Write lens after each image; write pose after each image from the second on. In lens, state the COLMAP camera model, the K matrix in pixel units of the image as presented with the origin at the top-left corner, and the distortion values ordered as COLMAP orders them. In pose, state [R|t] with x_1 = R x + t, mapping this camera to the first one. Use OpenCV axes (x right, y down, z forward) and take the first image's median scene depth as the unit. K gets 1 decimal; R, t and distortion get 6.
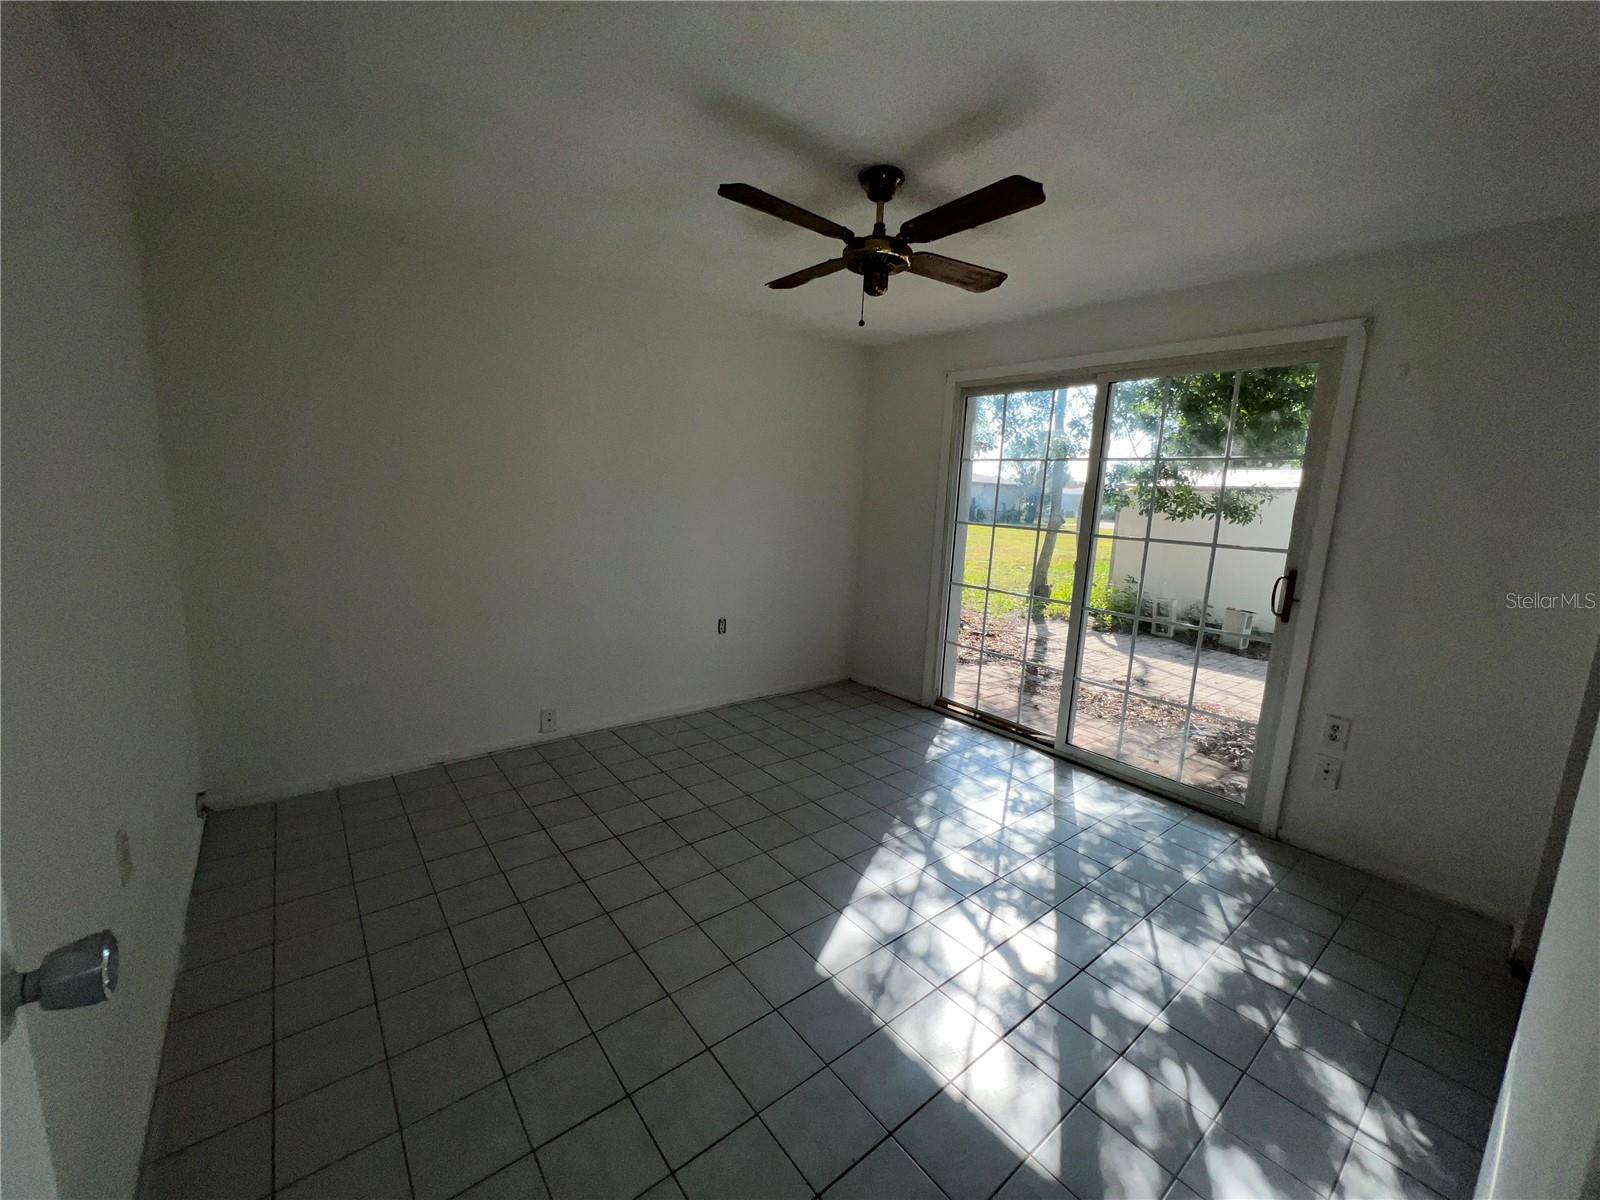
lens RADIAL K [[643.2, 0, 797.7], [0, 643.2, 597.6], [0, 0, 1]] dist [-0.007018, 0.000338]
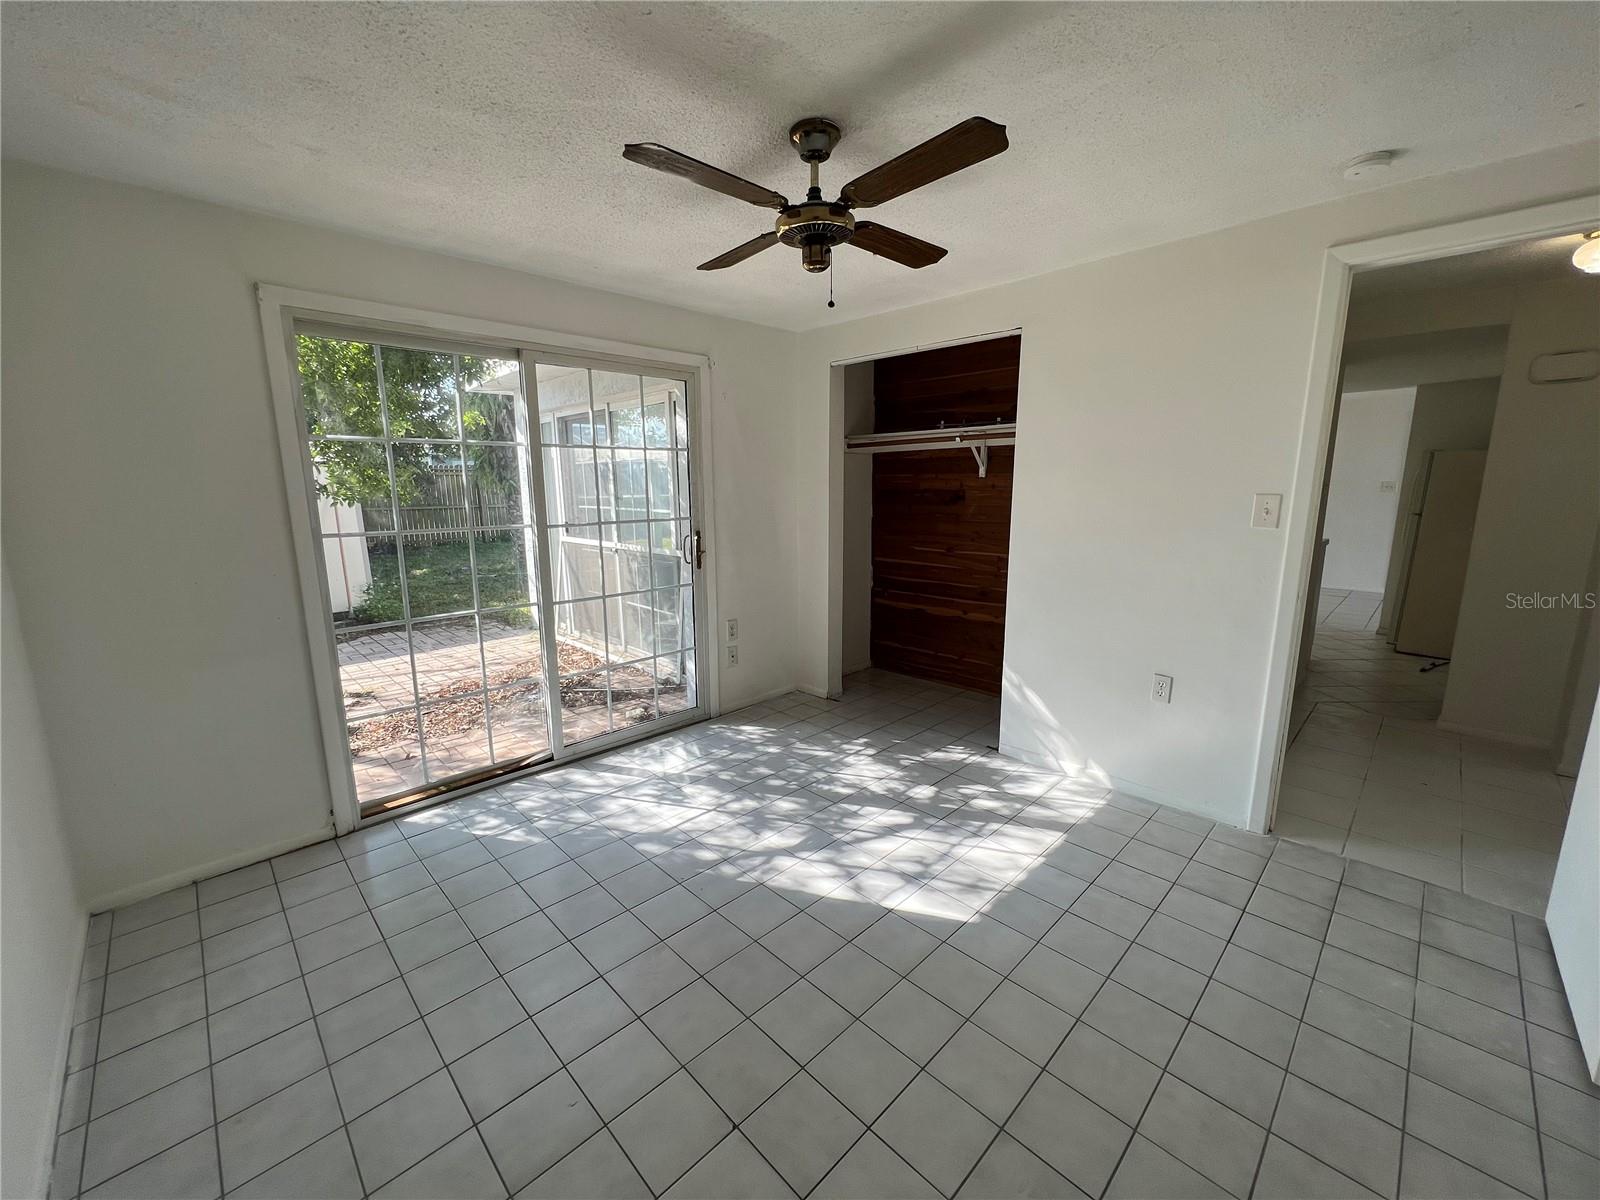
lens RADIAL K [[643.2, 0, 796.9], [0, 643.2, 603.2], [0, 0, 1]] dist [-0.007018, 0.000338]
pose [[-0.107868, -0.228415, 0.967570, -0.670164], [0.165678, 0.955508, 0.244038, -0.204892], [-0.980263, 0.186629, -0.065225, 0.962591]]
